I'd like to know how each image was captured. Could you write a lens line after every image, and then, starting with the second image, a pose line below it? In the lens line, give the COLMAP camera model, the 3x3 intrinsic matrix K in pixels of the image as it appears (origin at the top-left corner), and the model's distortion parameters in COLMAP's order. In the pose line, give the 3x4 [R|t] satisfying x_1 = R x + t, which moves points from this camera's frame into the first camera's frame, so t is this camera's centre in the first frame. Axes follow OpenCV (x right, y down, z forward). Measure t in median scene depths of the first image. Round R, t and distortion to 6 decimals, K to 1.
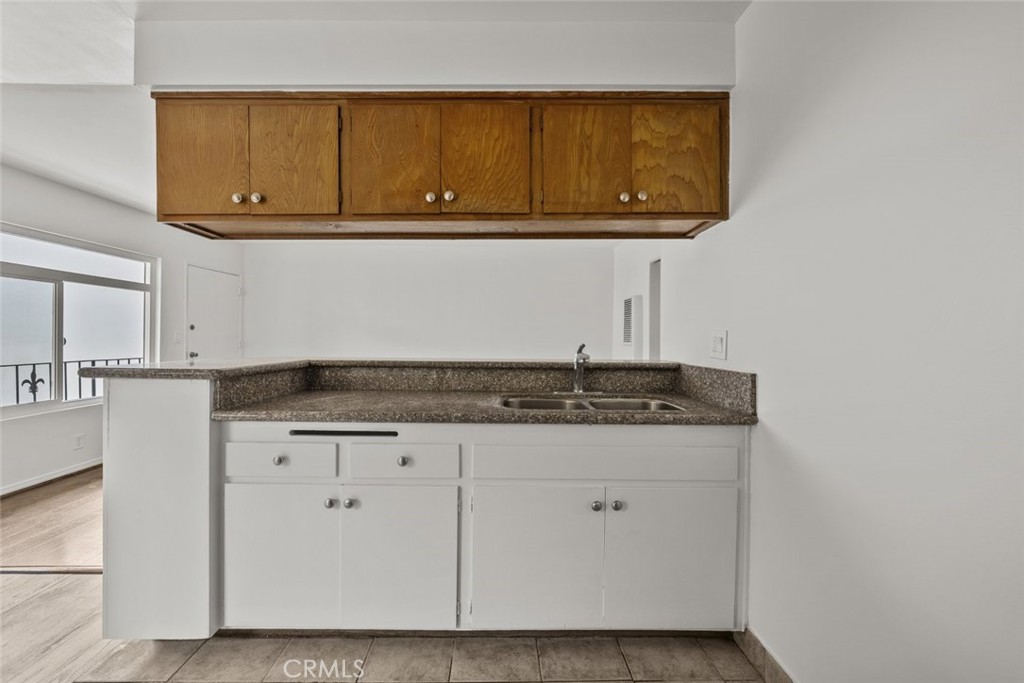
lens RADIAL K [[403.8, 0, 500.4], [0, 403.8, 338.5], [0, 0, 1]] dist [-0.000826, 0.000501]
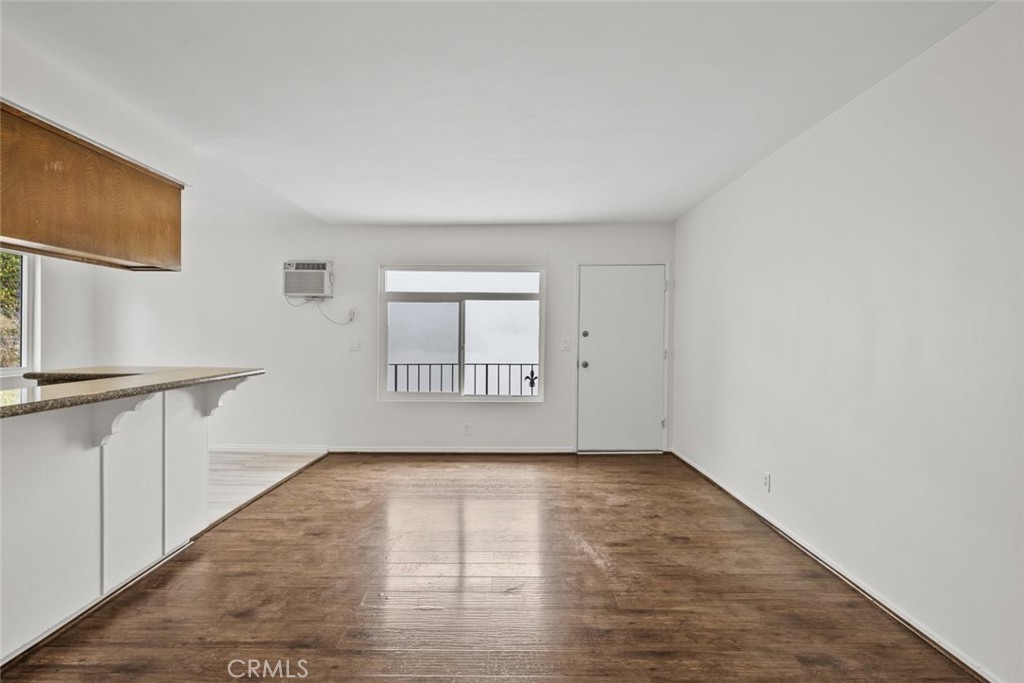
lens RADIAL K [[478.6, 0, 510.4], [0, 478.6, 343.4], [0, 0, 1]] dist [-0.000295, 0.000656]
pose [[0.011143, 0.013896, -0.999841, 0.806998], [-0.005204, 0.999891, 0.013839, -0.053417], [0.999924, 0.005049, 0.011214, 2.113140]]
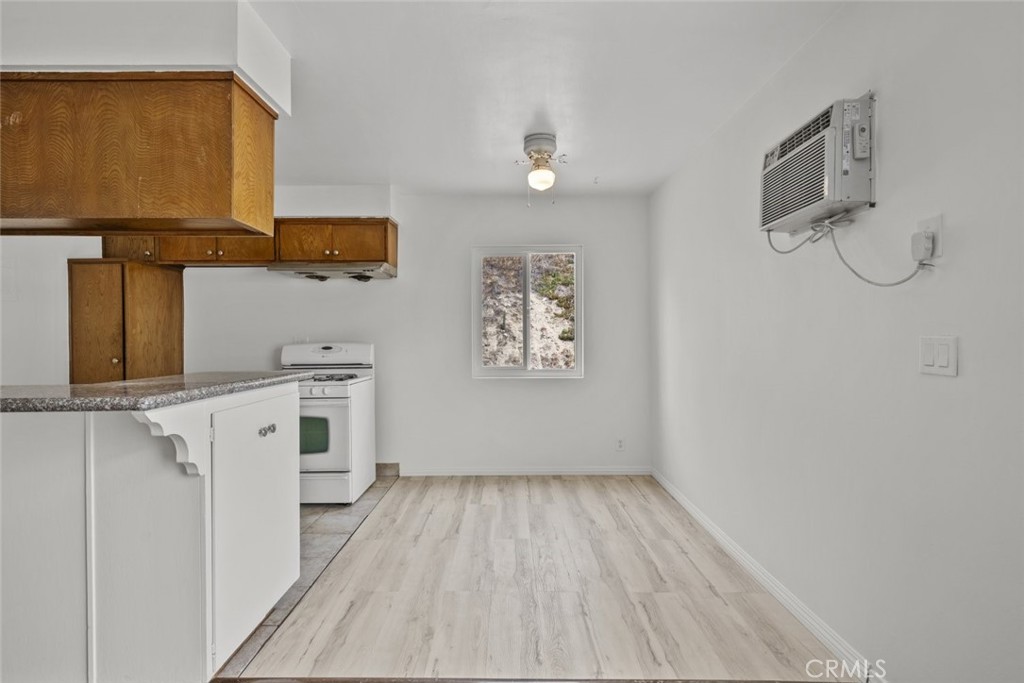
lens RADIAL K [[468.9, 0, 509.0], [0, 468.9, 339.4], [0, 0, 1]] dist [0.007276, -0.002219]
pose [[-0.999914, 0.000600, -0.013100, -1.294290], [0.000647, 0.999993, -0.003639, -0.021541], [0.013098, -0.003647, -0.999908, 1.971956]]
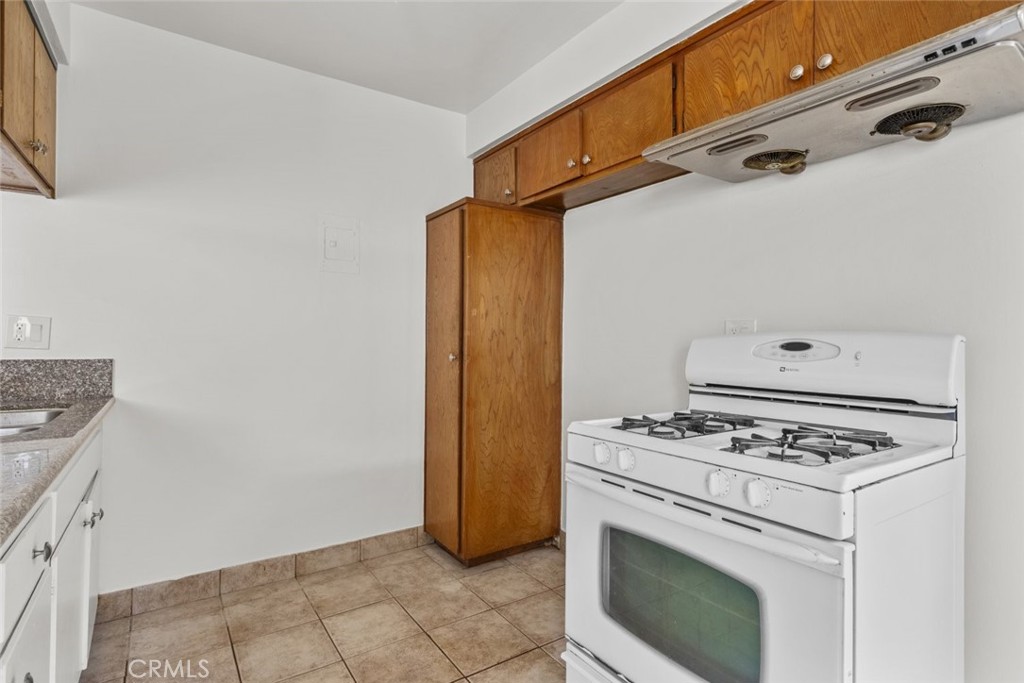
lens RADIAL K [[508.2, 0, 506.4], [0, 508.2, 339.5], [0, 0, 1]] dist [0.004579, -0.000364]
pose [[-0.567426, -0.009696, 0.823367, -0.910562], [-0.018268, 0.999833, -0.000815, 0.007840], [-0.823222, -0.015503, -0.567508, 0.684620]]
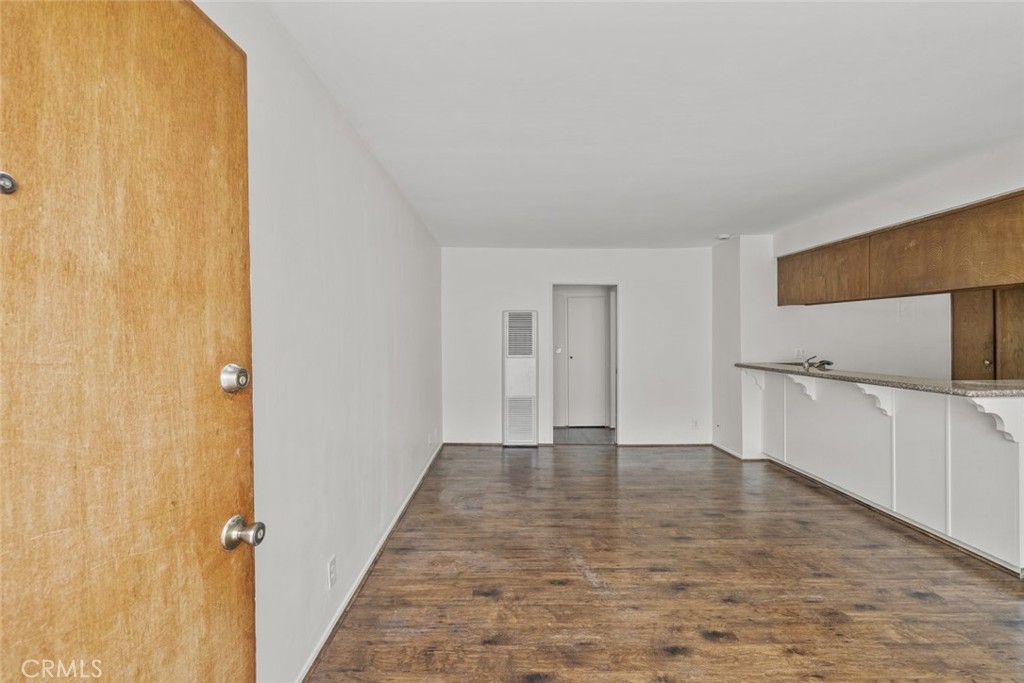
lens RADIAL K [[431.6, 0, 505.5], [0, 431.6, 337.9], [0, 0, 1]] dist [0.001912, 0.000275]
pose [[-0.011248, -0.011077, 0.999875, -2.017058], [0.007110, 0.999912, 0.011158, -0.118503], [-0.999911, 0.007235, -0.011168, 2.653379]]
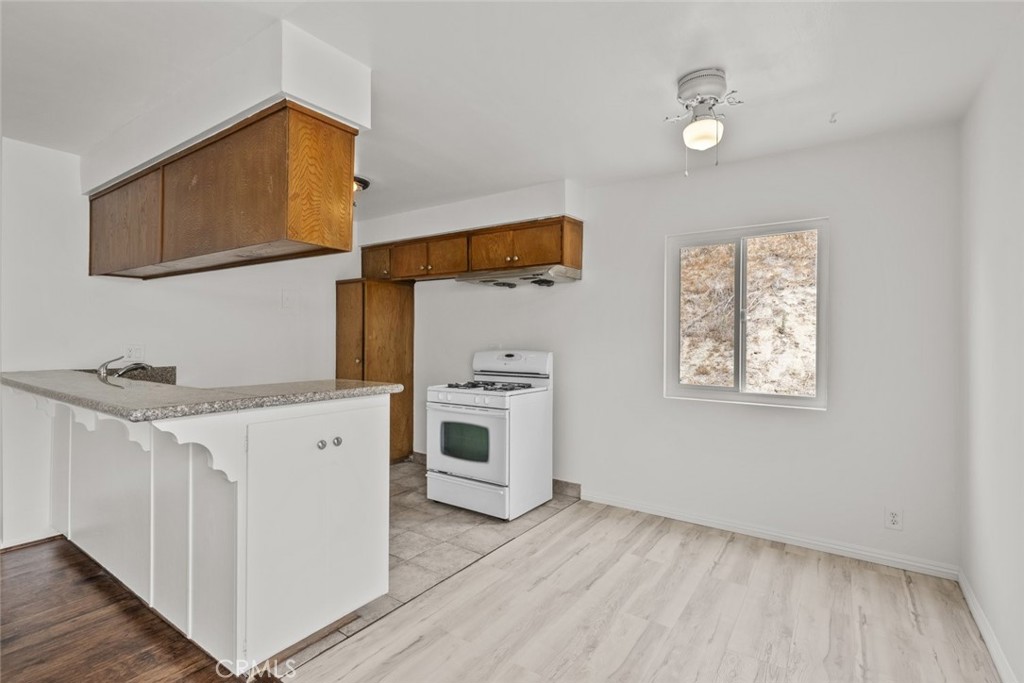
lens RADIAL K [[478.6, 0, 512.8], [0, 478.6, 339.5], [0, 0, 1]] dist [-0.000295, 0.000656]
pose [[-0.831963, -0.012004, 0.554701, -1.698737], [-0.014881, 0.999889, -0.000681, -0.061812], [-0.554632, -0.008821, -0.832049, 1.605571]]
